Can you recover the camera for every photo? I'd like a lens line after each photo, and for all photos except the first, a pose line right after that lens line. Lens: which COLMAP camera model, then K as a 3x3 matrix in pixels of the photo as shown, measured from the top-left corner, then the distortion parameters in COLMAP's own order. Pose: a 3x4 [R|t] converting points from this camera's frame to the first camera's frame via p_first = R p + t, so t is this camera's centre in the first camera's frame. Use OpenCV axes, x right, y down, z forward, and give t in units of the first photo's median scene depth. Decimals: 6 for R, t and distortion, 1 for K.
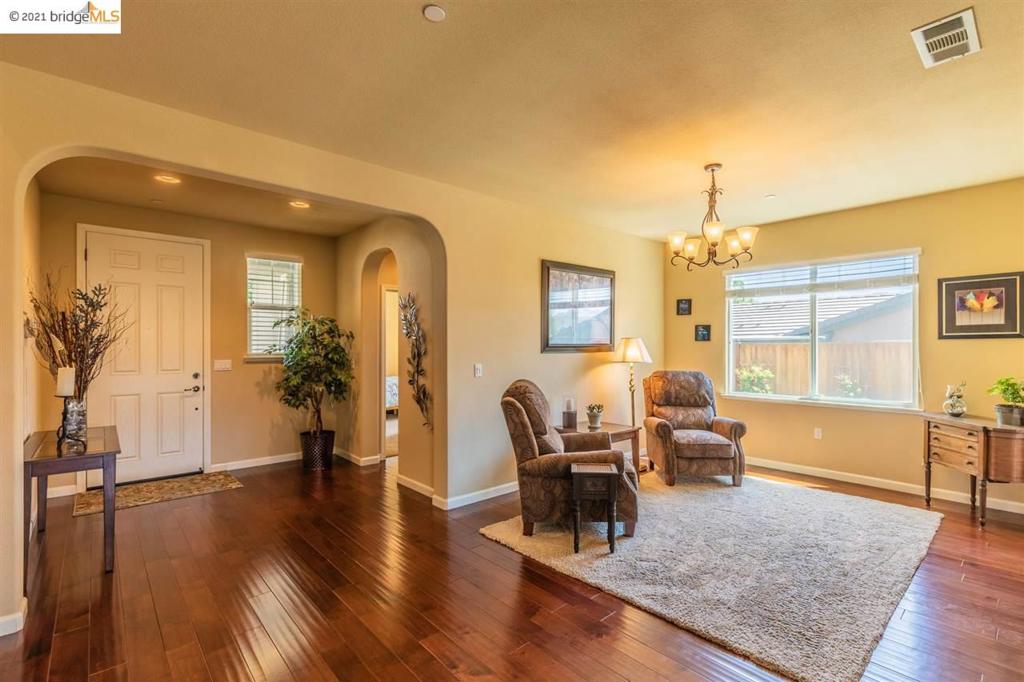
lens RADIAL K [[464.2, 0, 511.9], [0, 464.2, 340.5], [0, 0, 1]] dist [0.000224, -0.000115]
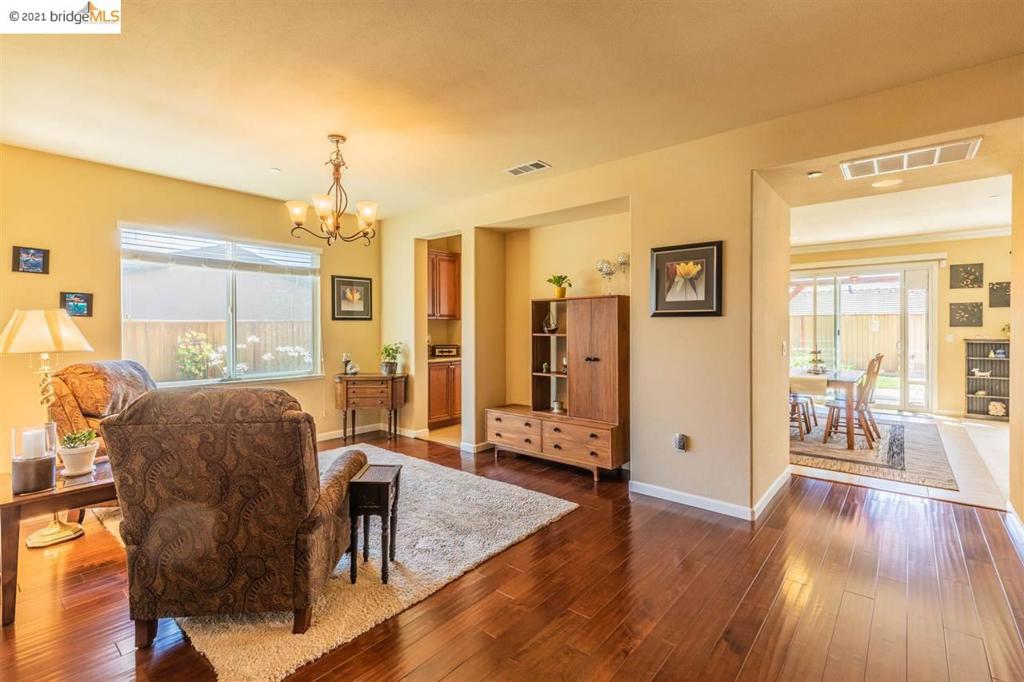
lens RADIAL K [[483.7, 0, 516.8], [0, 483.7, 335.6], [0, 0, 1]] dist [0.010657, 0.000123]
pose [[-0.160581, -0.020275, 0.986814, -0.559985], [-0.015425, 0.999718, 0.018030, 0.008455], [-0.986902, -0.012326, -0.160849, 0.712244]]
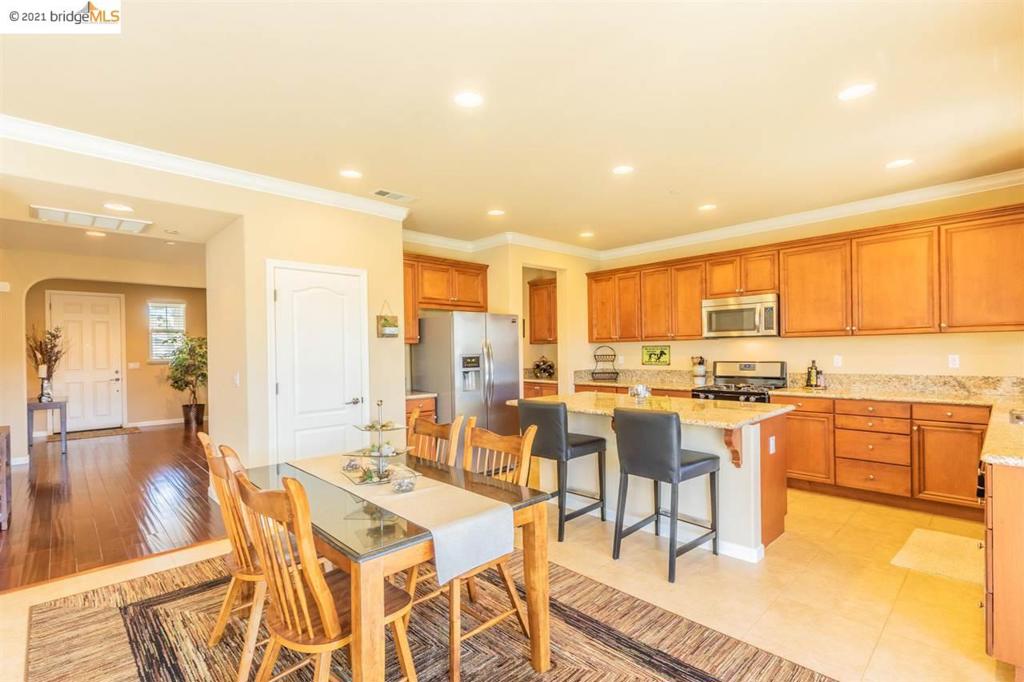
lens RADIAL K [[465.1, 0, 511.4], [0, 465.1, 349.8], [0, 0, 1]] dist [0.000606, -0.000044]
pose [[0.999262, -0.009812, 0.037149, 0.784113], [0.009398, 0.999892, 0.011299, -0.014475], [-0.037256, -0.010942, 0.999246, -0.853712]]
